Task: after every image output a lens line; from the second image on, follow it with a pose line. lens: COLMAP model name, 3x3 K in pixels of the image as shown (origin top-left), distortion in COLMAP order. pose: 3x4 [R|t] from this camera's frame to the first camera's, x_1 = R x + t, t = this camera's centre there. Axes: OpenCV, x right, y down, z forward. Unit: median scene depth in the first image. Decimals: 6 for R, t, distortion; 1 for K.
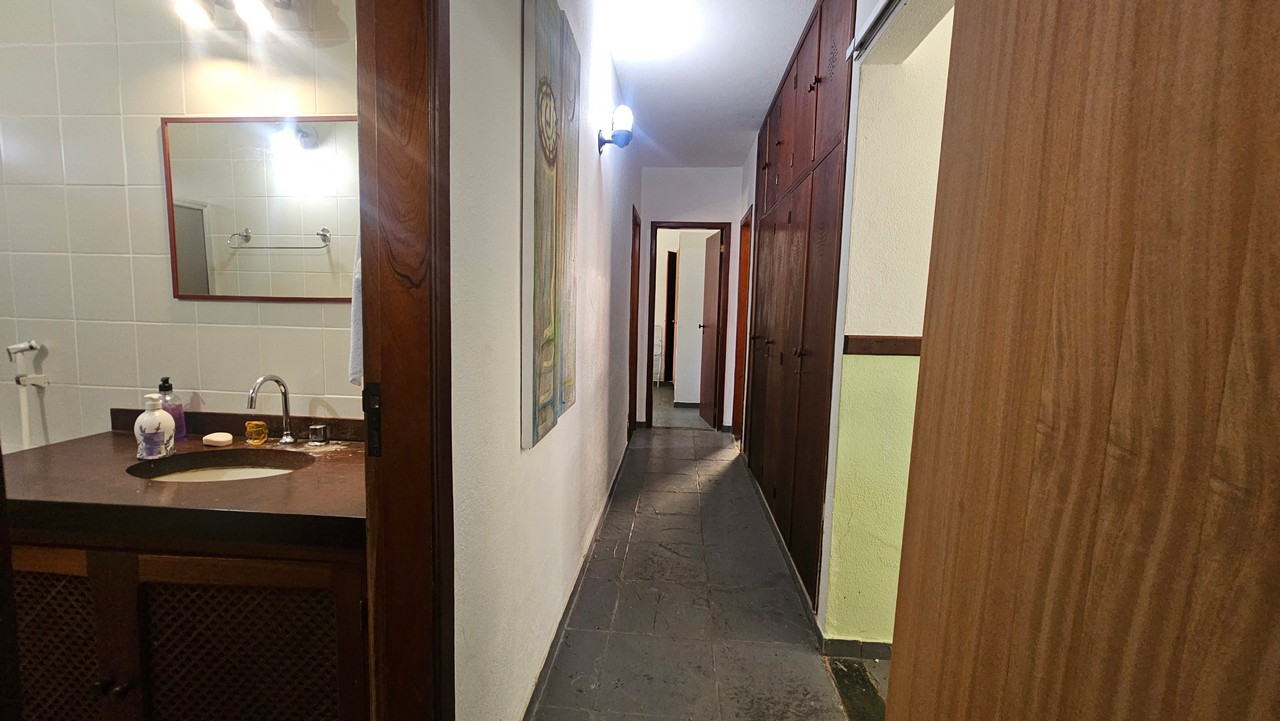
lens RADIAL K [[520.2, 0, 639.2], [0, 520.2, 360.1], [0, 0, 1]] dist [-0.000637, -0.000171]
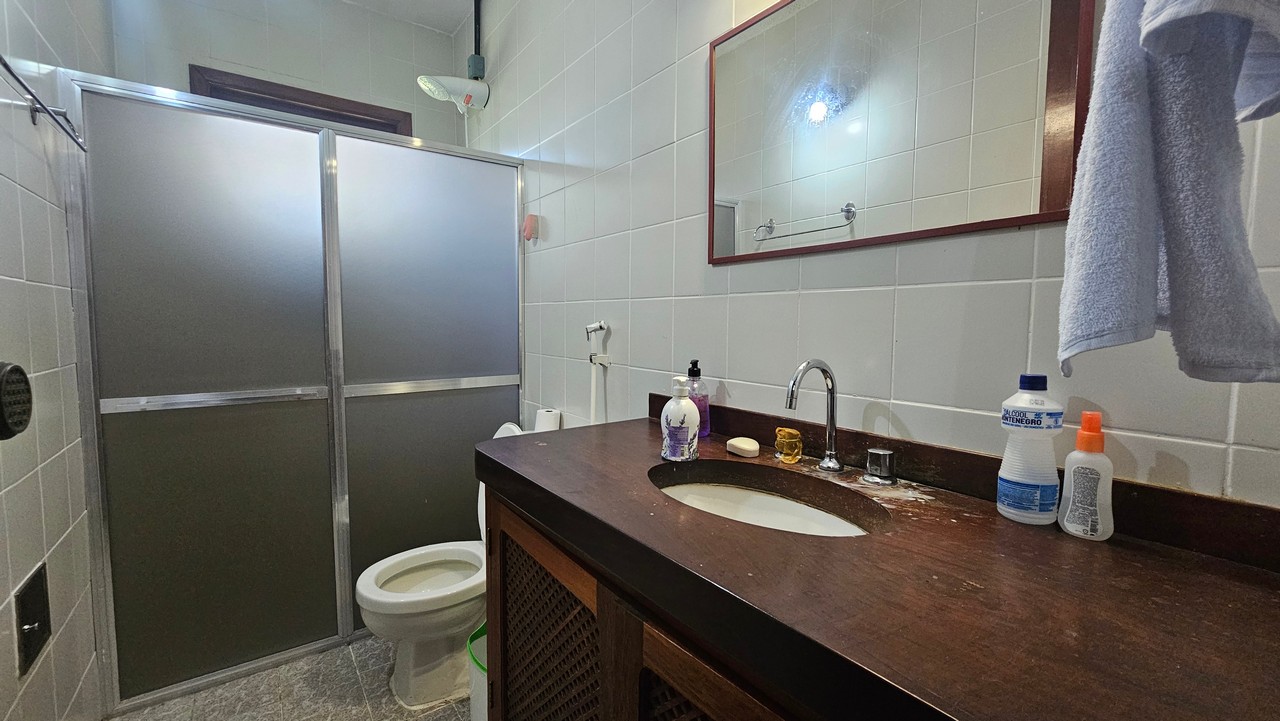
lens RADIAL K [[520.2, 0, 639.2], [0, 520.2, 360.1], [0, 0, 1]] dist [-0.000637, -0.000171]
pose [[0.655267, 0.034969, -0.754588, -0.355514], [-0.060686, 0.998136, -0.006443, 0.044740], [0.752956, 0.050015, 0.656167, 0.401708]]
